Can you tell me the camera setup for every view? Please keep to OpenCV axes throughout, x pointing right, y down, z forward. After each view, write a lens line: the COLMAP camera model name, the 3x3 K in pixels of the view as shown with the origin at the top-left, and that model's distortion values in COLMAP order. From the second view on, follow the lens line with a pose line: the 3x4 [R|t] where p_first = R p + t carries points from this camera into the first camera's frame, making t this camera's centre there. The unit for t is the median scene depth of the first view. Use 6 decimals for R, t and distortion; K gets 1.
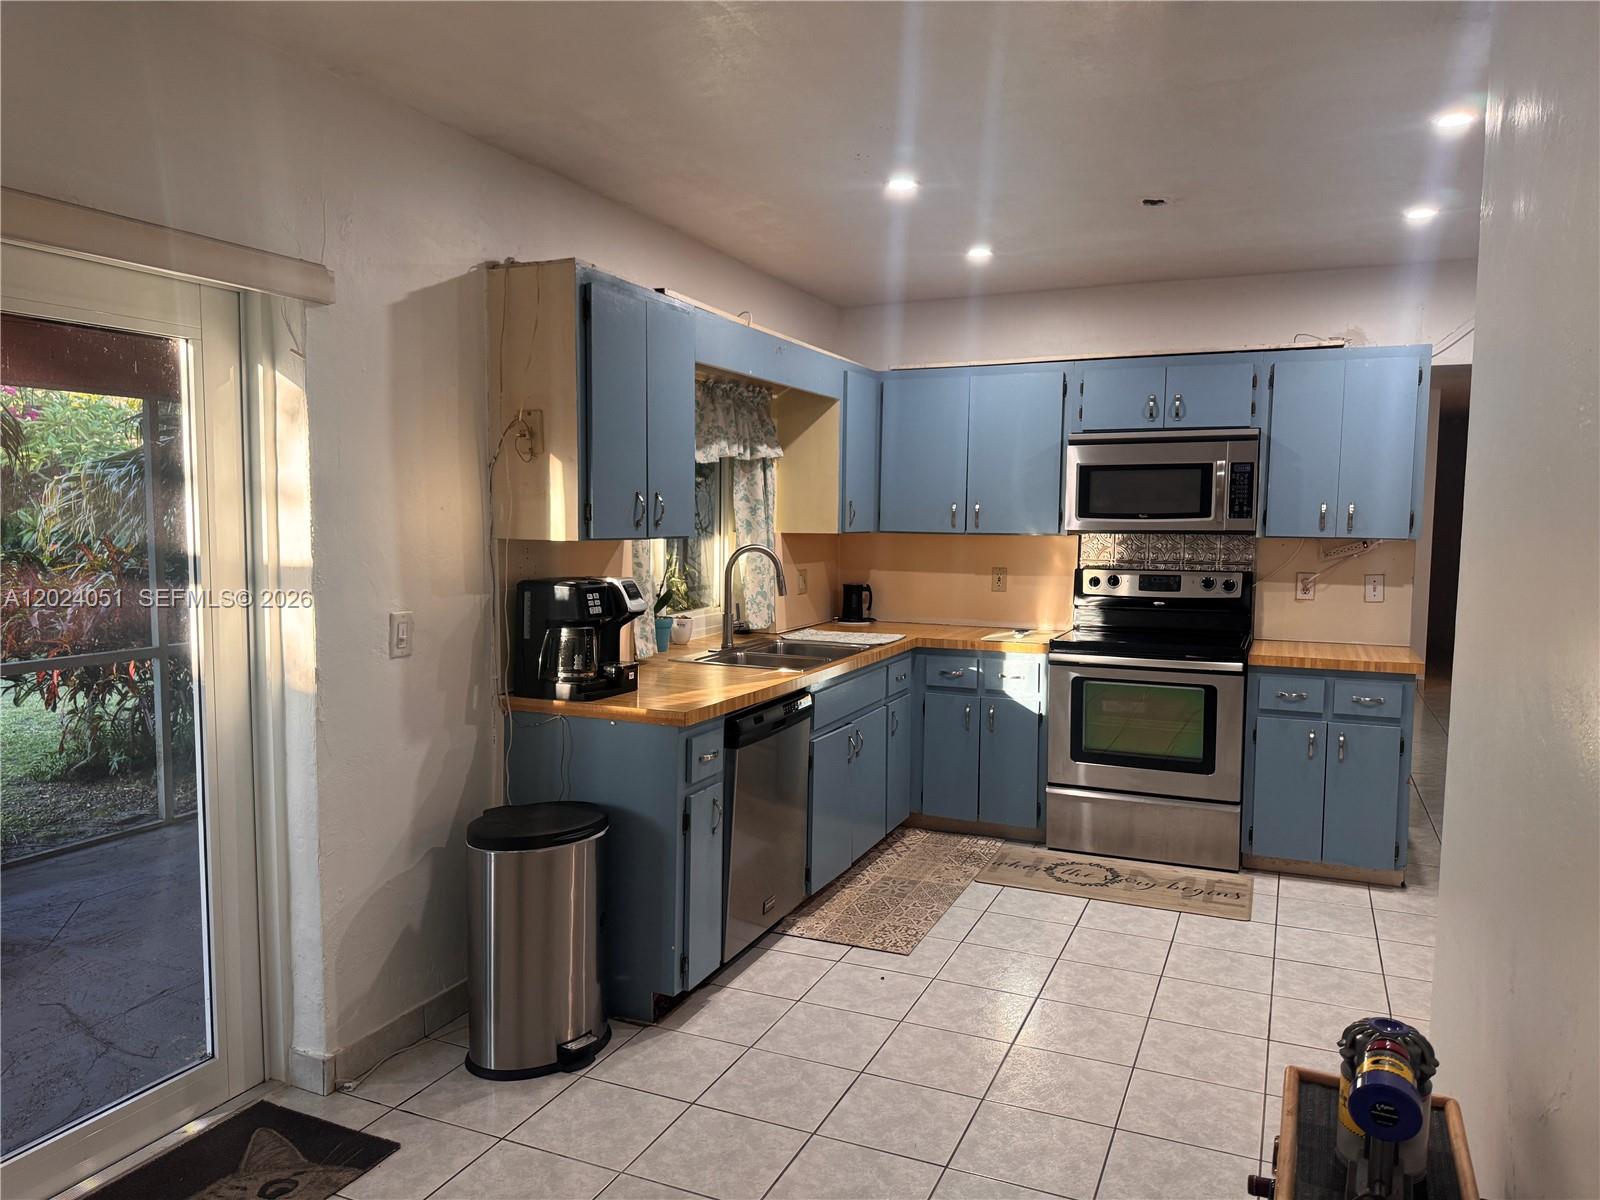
lens RADIAL K [[1129.6, 0, 793.0], [0, 1129.6, 602.6], [0, 0, 1]] dist [0.070665, 0.000624]
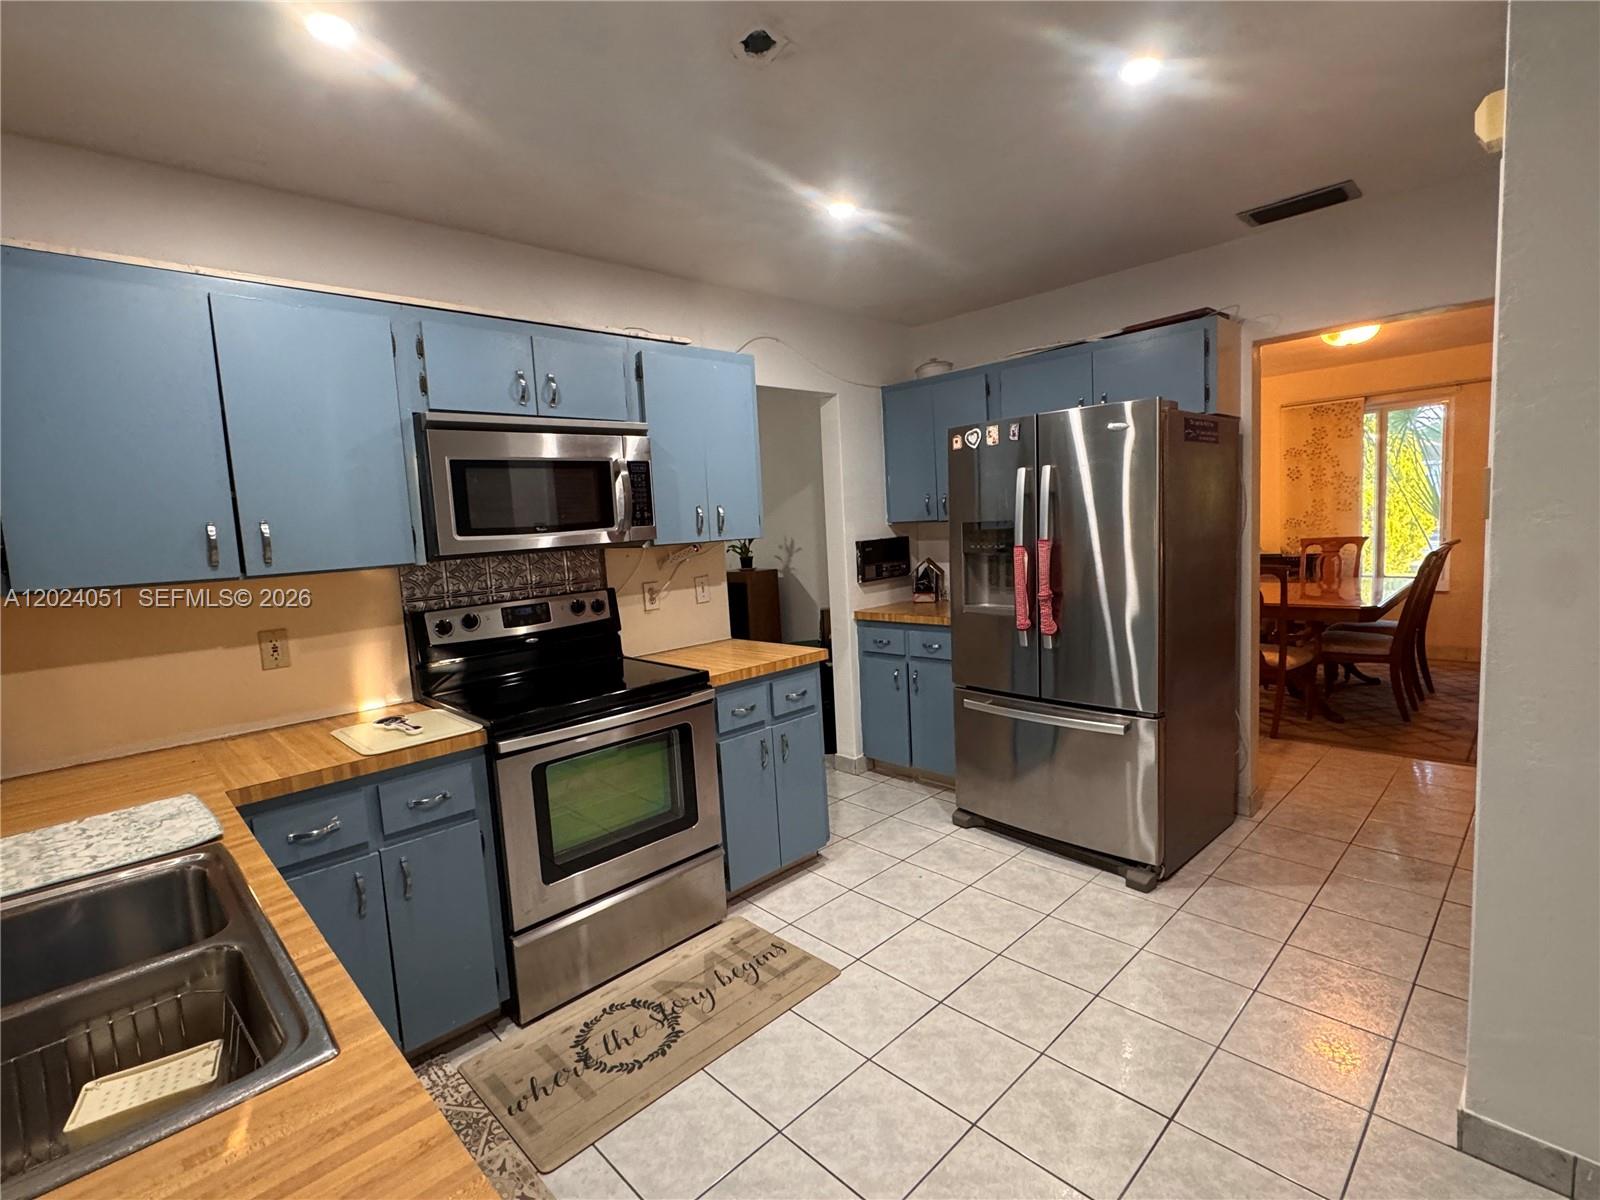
lens RADIAL K [[757.6, 0, 794.7], [0, 757.6, 594.4], [0, 0, 1]] dist [0.001095, 0.000193]
pose [[0.378913, -0.120301, 0.917580, -0.102821], [0.135107, 0.988082, 0.073753, -0.050807], [-0.915517, 0.096026, 0.390650, 0.694927]]
